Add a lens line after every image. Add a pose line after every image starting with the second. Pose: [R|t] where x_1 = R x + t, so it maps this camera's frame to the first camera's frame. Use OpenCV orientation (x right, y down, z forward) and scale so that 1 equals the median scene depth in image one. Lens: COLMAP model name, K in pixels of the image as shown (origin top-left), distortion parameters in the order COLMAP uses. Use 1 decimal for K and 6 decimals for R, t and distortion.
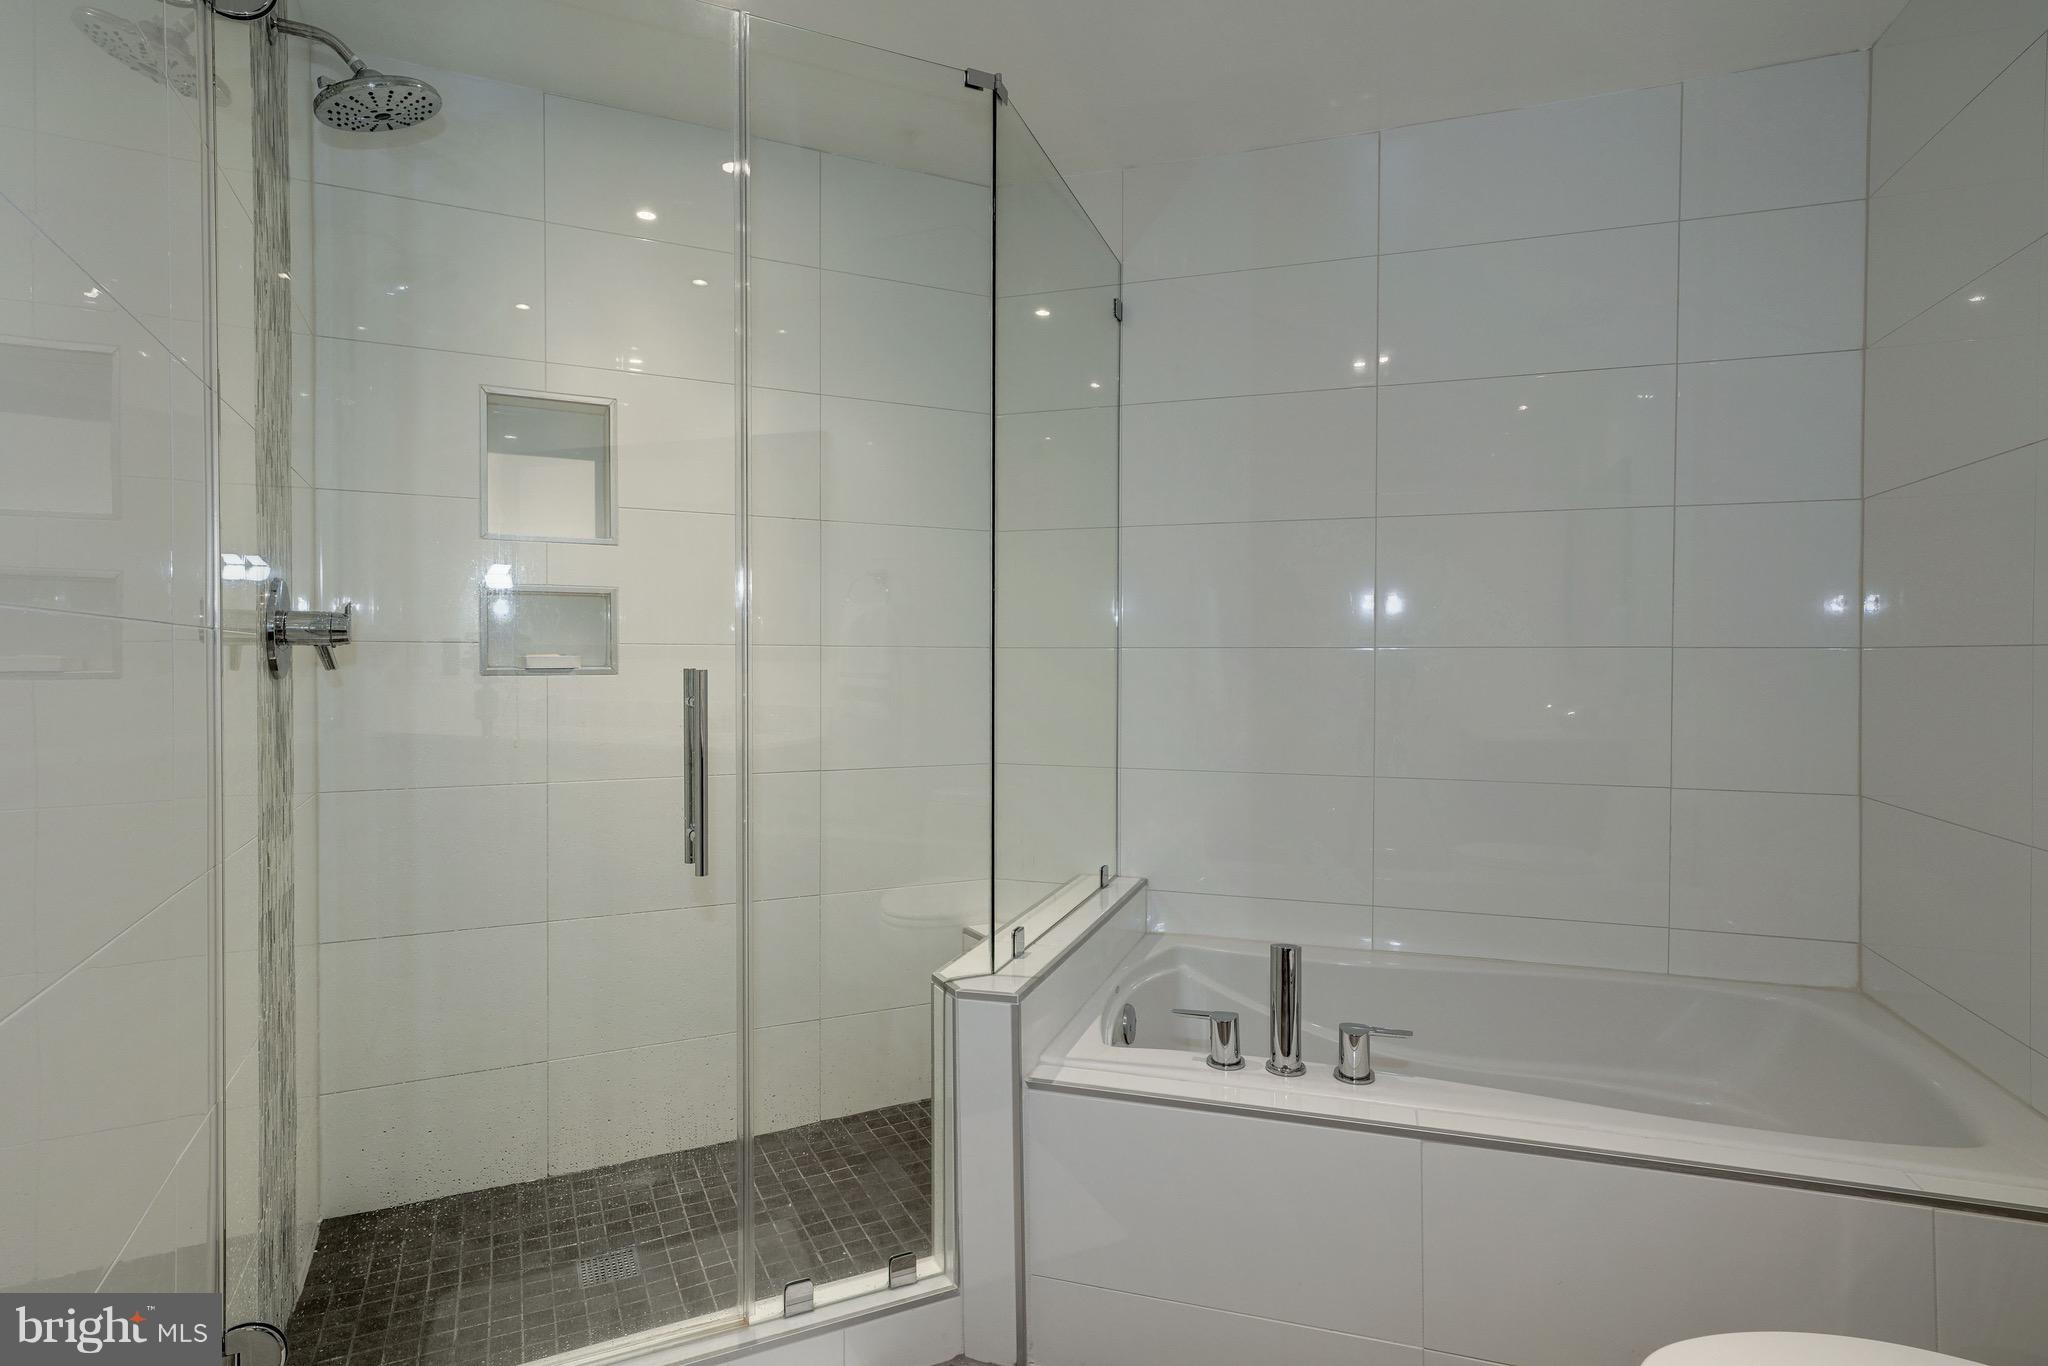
lens RADIAL K [[1037.3, 0, 1032.0], [0, 1037.3, 675.4], [0, 0, 1]] dist [0.004382, 0.003587]
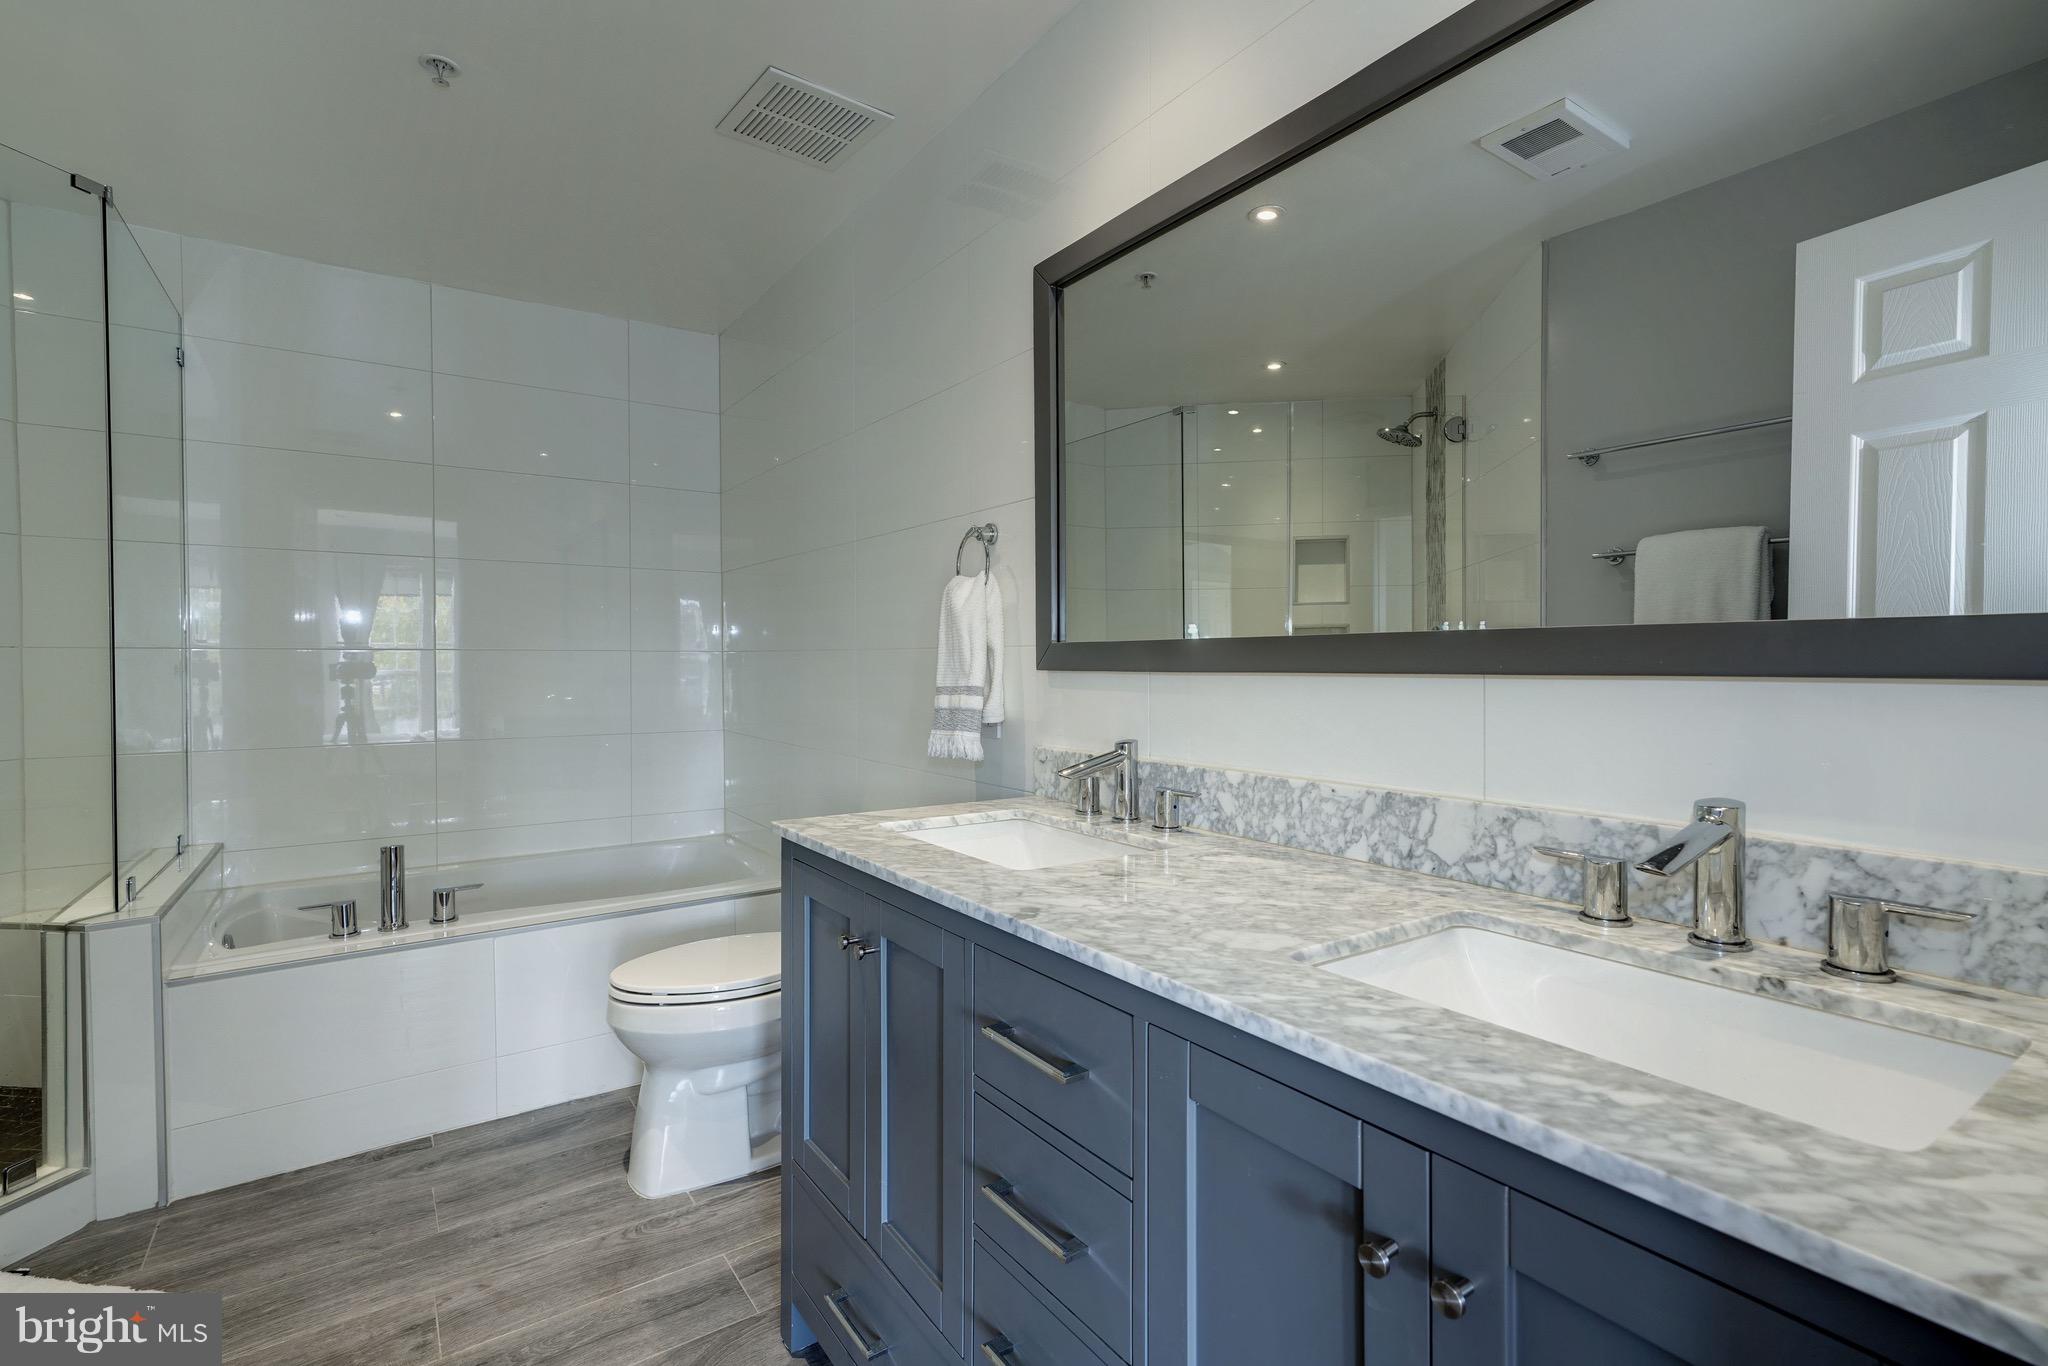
lens RADIAL K [[936.5, 0, 1033.7], [0, 936.5, 677.6], [0, 0, 1]] dist [0.012681, -0.000076]
pose [[0.589662, -0.012601, 0.807552, -0.306027], [0.011903, 0.999905, 0.006911, 0.013679], [-0.807563, 0.005537, 0.589756, -0.558732]]
